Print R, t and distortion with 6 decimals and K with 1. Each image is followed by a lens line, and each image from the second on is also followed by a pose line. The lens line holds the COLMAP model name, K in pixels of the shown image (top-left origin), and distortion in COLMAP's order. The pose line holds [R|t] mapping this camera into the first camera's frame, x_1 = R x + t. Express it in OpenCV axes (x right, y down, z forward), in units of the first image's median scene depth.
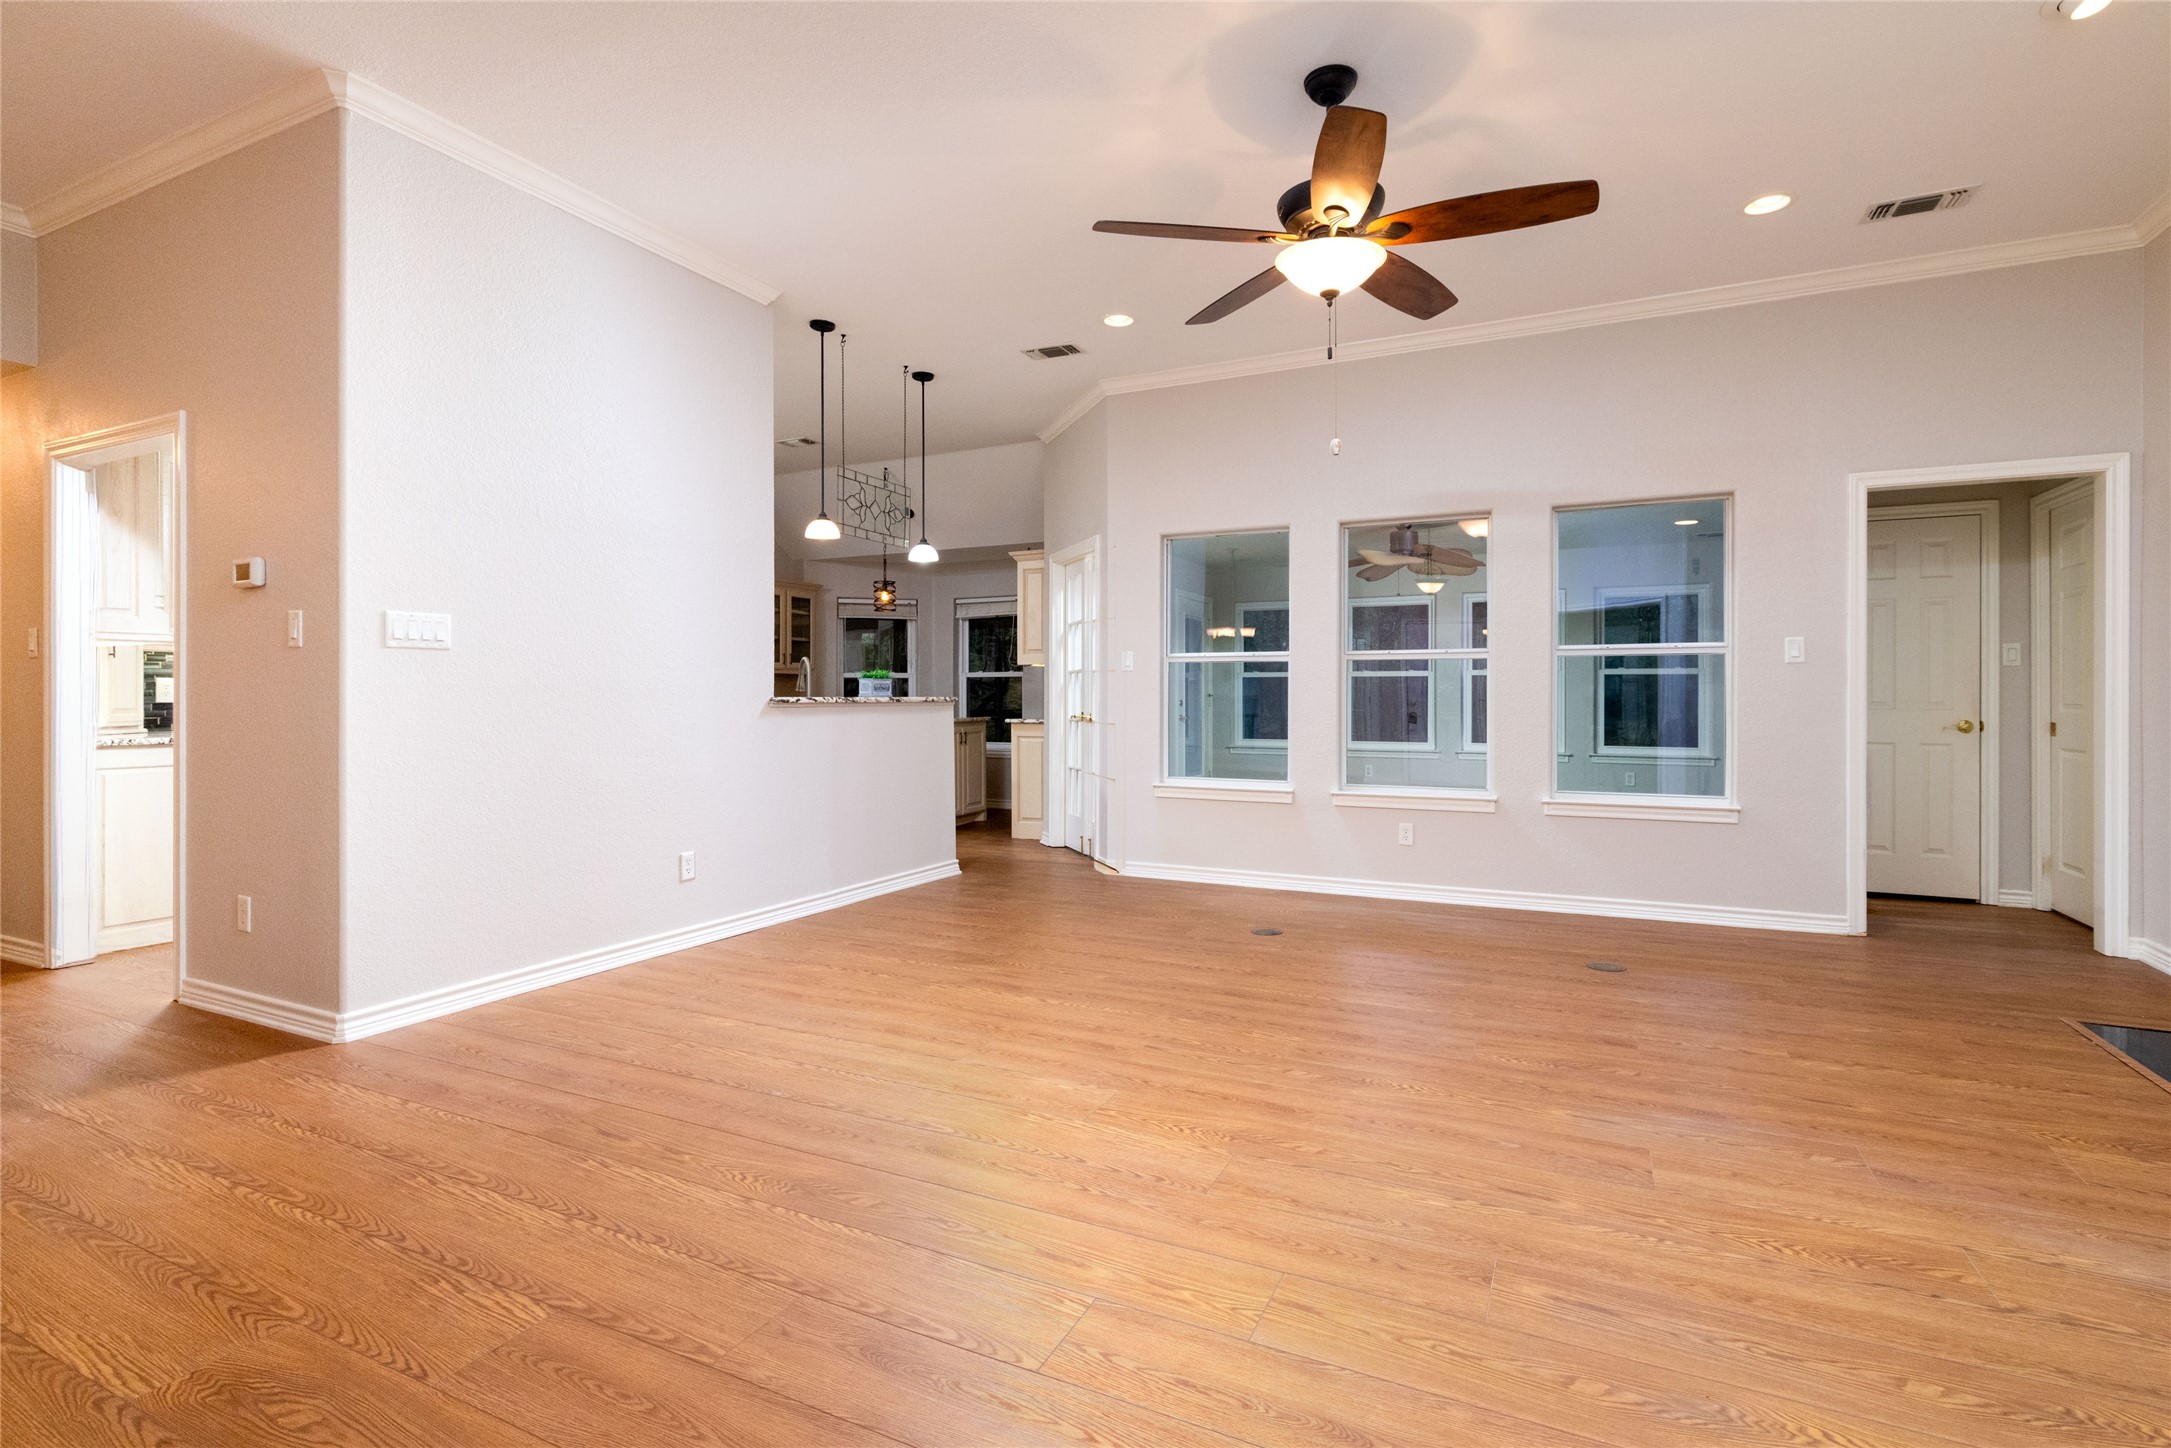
lens RADIAL K [[1120.3, 0, 1117.2], [0, 1120.3, 699.1], [0, 0, 1]] dist [0.000778, 0.000866]
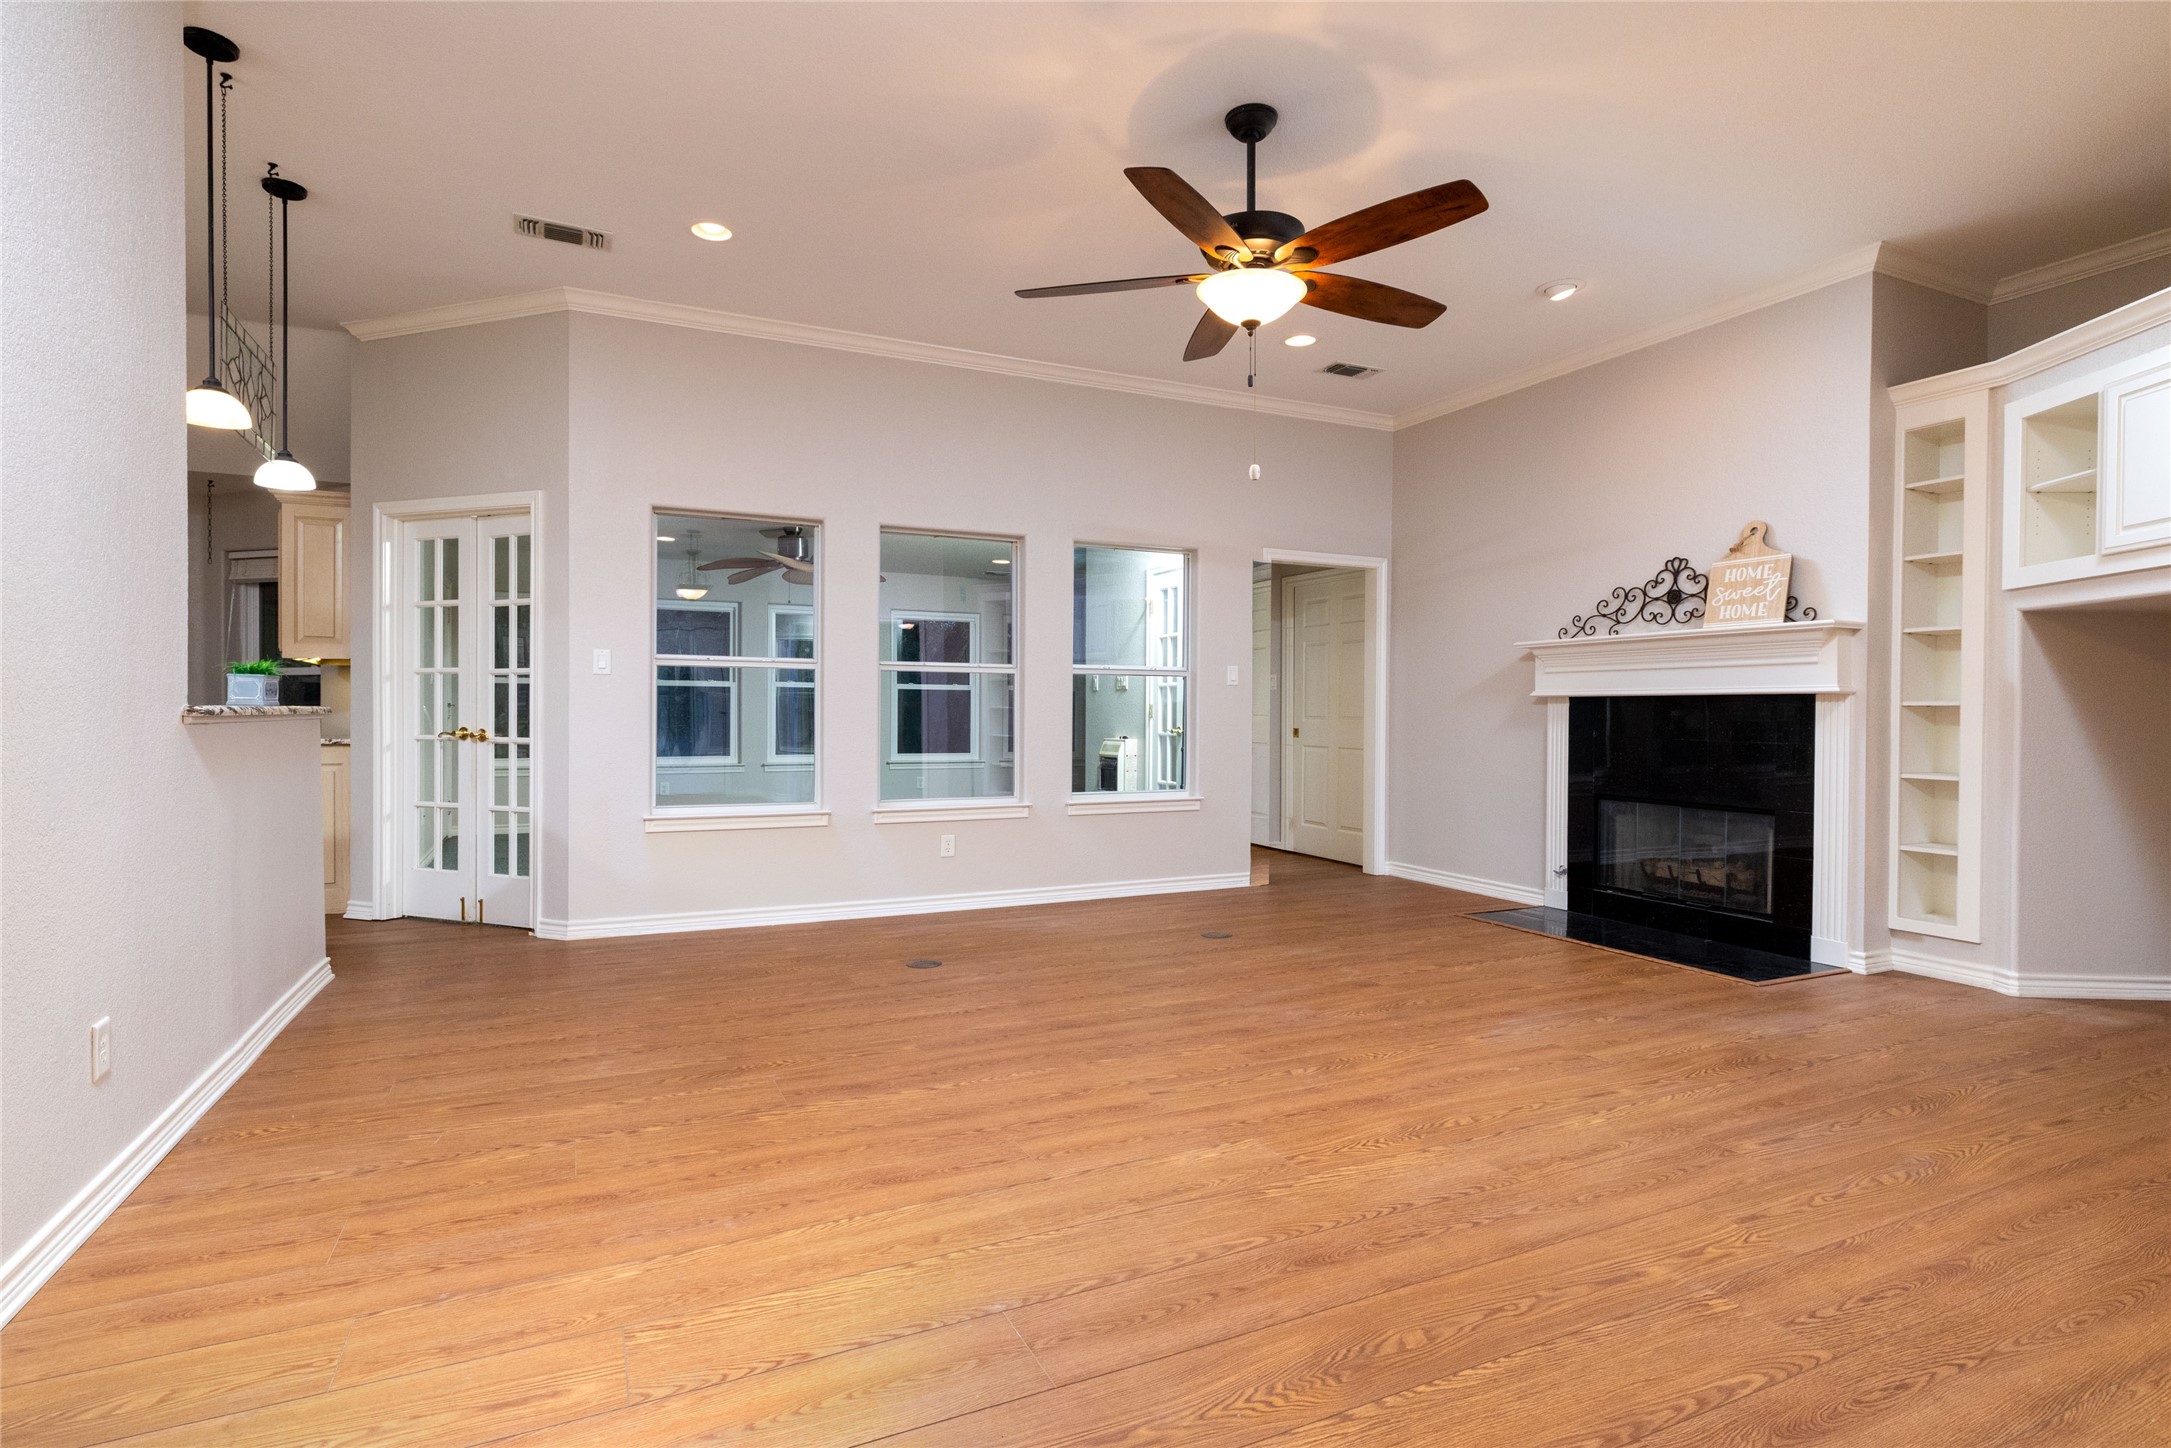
lens RADIAL K [[1071.1, 0, 1077.3], [0, 1071.1, 721.7], [0, 0, 1]] dist [-0.001080, 0.000879]
pose [[0.598142, -0.004888, 0.801375, -0.600227], [-0.004268, 0.999948, 0.009285, -0.000357], [-0.801379, -0.008974, 0.598090, 0.450644]]
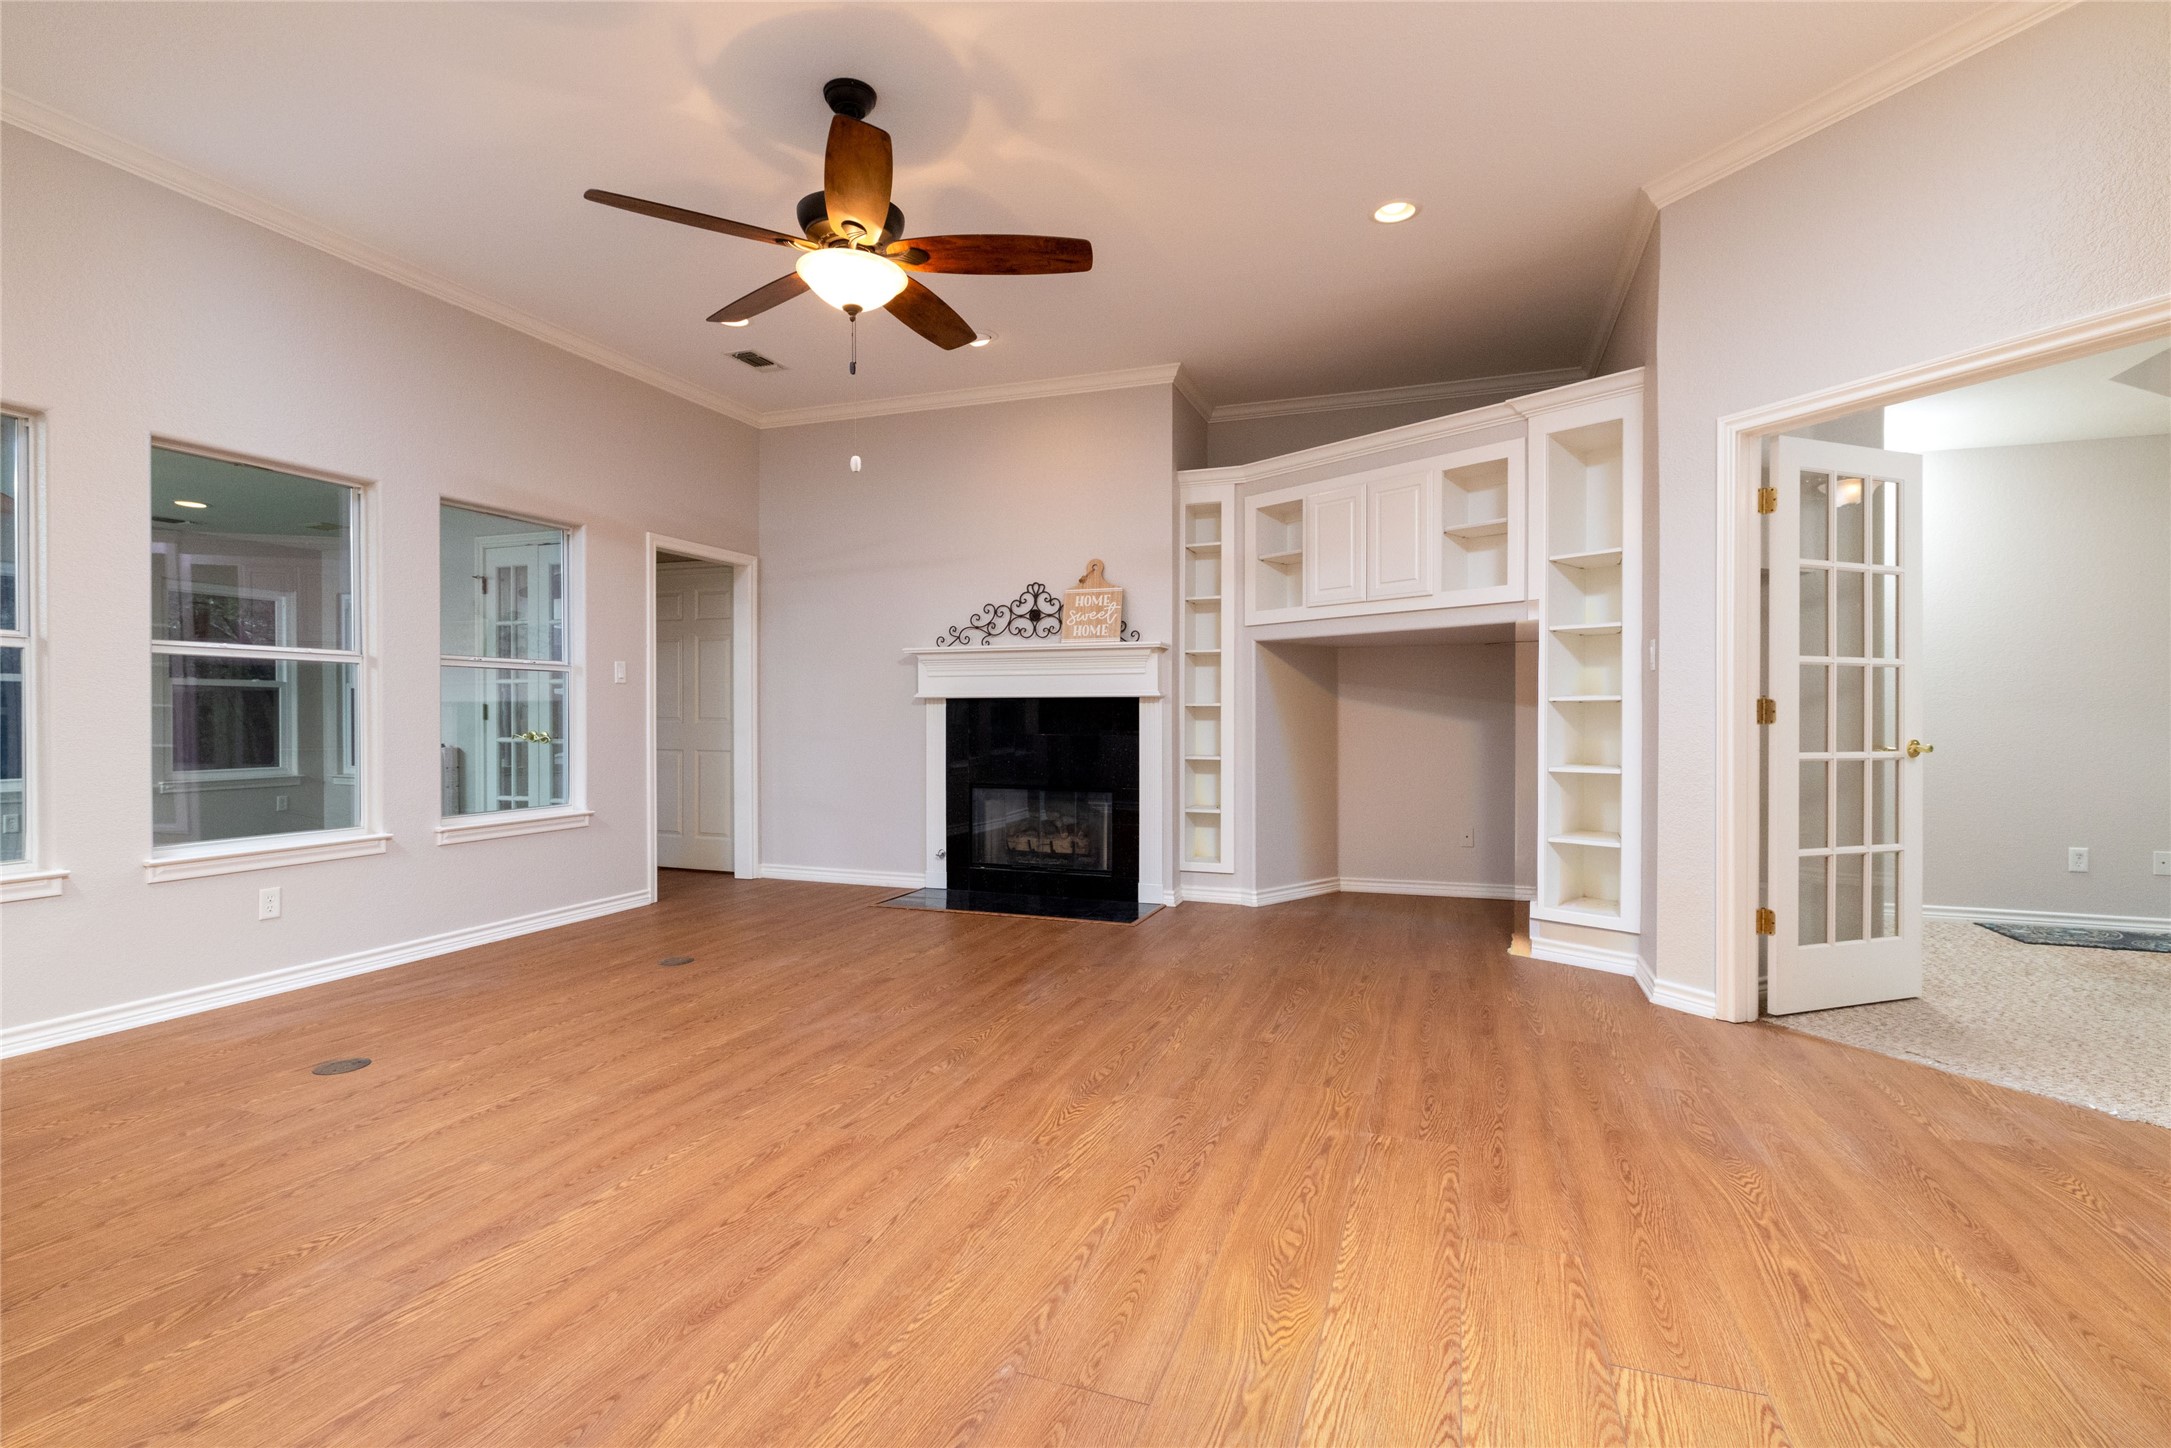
lens RADIAL K [[1071.1, 0, 1077.3], [0, 1071.1, 721.7], [0, 0, 1]] dist [-0.001080, 0.000879]
pose [[-0.151426, -0.007149, 0.988443, -0.670981], [0.001167, 0.999972, 0.007411, 0.000263], [-0.988468, 0.002276, -0.151413, 0.805598]]
